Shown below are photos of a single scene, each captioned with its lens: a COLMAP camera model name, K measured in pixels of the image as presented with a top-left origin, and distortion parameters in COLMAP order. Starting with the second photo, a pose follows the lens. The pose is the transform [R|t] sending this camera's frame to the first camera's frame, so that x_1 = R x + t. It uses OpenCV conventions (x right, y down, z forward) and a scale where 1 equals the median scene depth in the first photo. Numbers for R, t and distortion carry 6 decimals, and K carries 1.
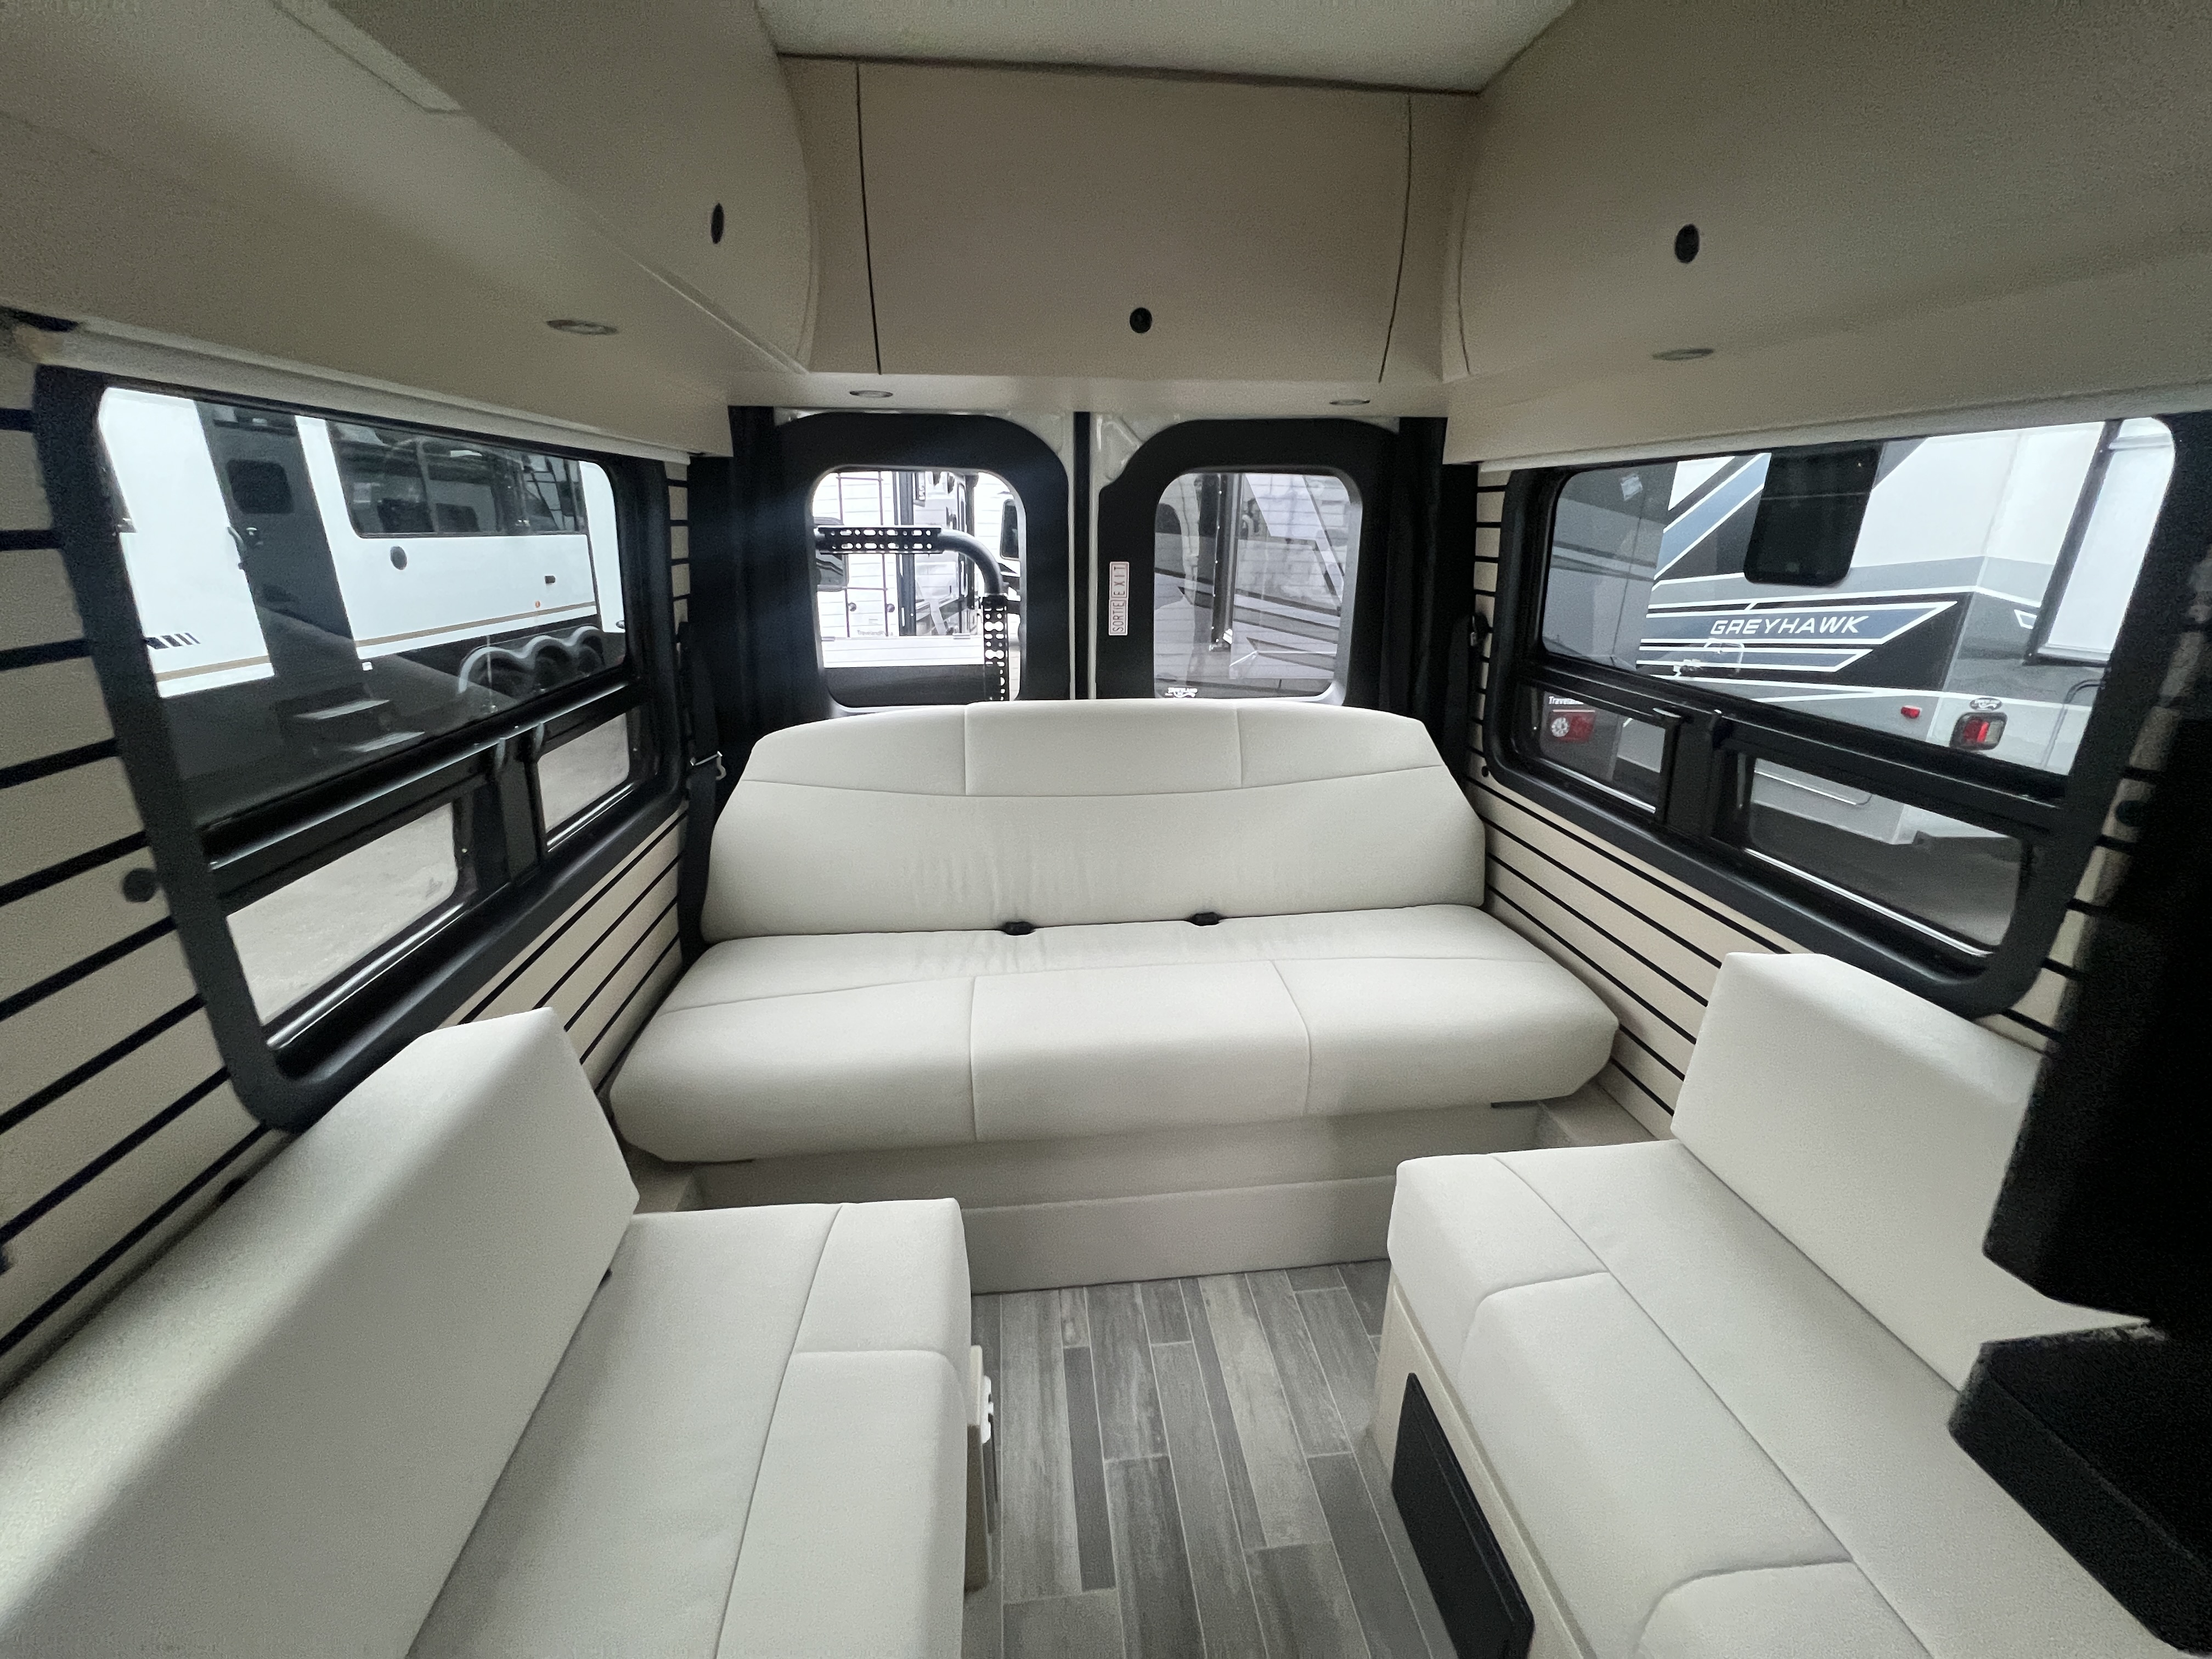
lens RADIAL K [[883.3, 0, 1070.3], [0, 883.3, 821.7], [0, 0, 1]] dist [0.002109, 0.000078]
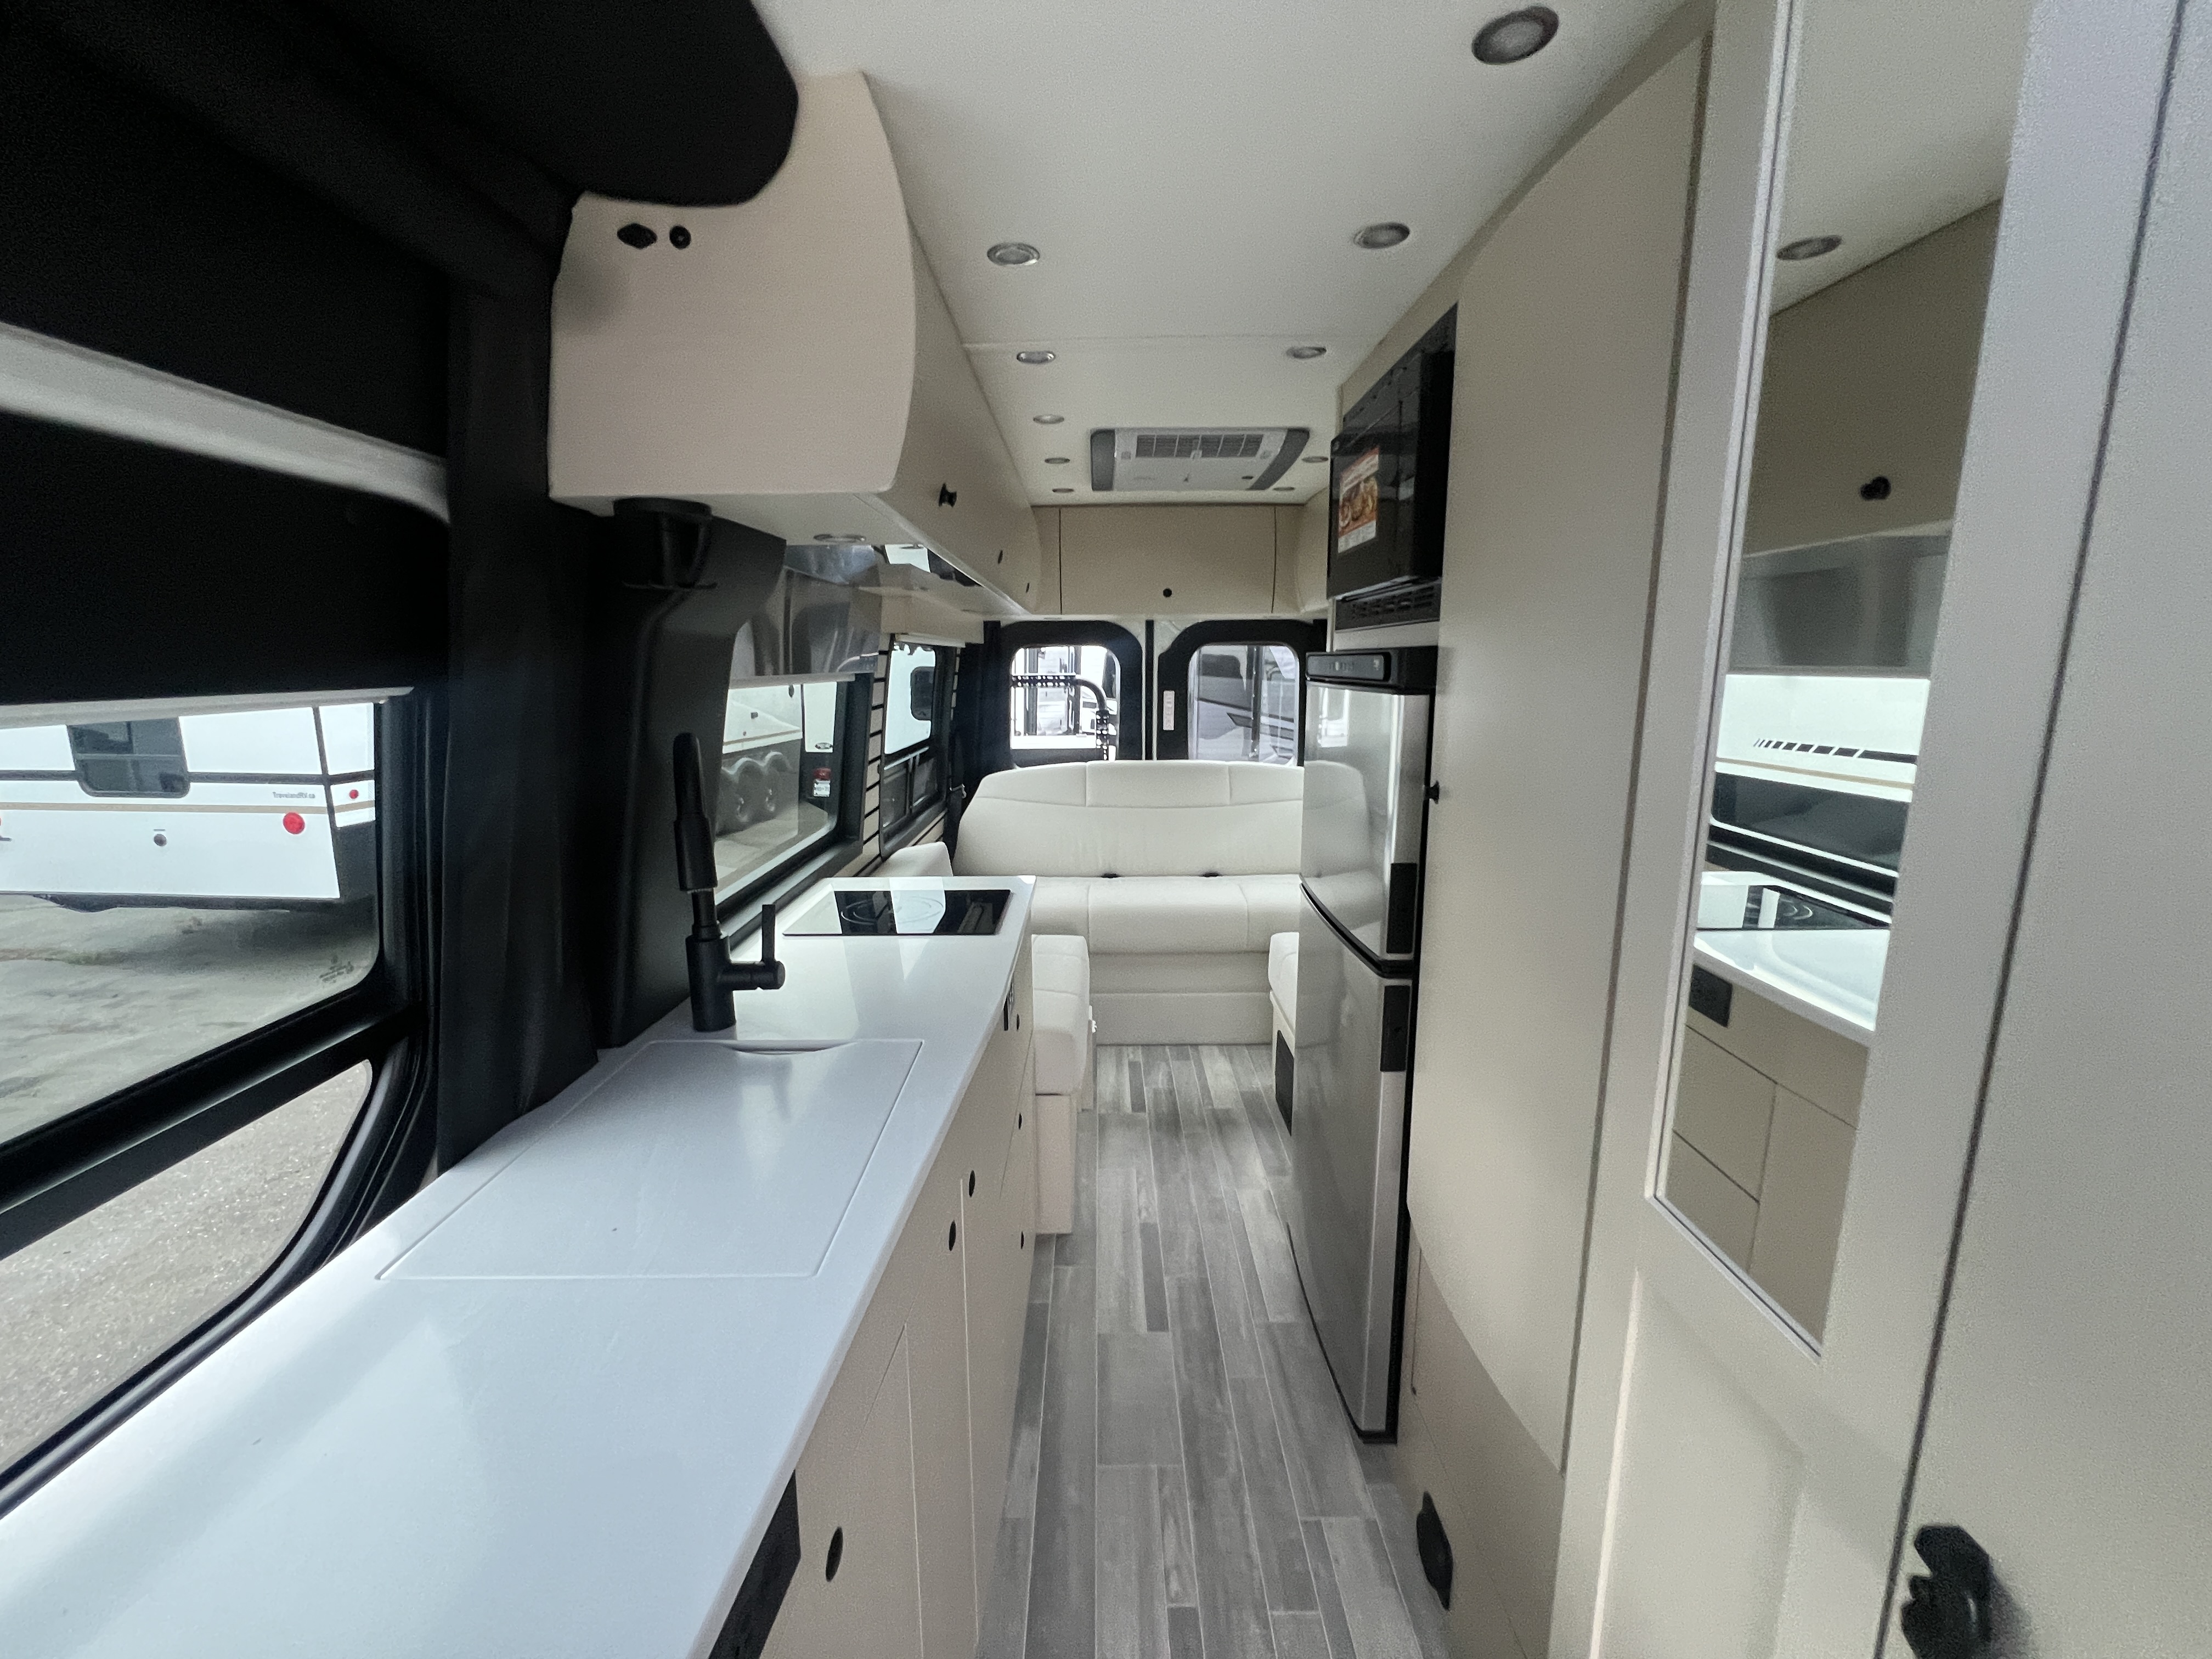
lens RADIAL K [[883.3, 0, 1109.9], [0, 883.3, 823.0], [0, 0, 1]] dist [0.002109, 0.000078]
pose [[0.997038, 0.006850, -0.076611, 0.079466], [-0.018335, 0.988481, -0.150233, 0.281431], [0.074700, 0.151193, 0.985678, -0.865420]]
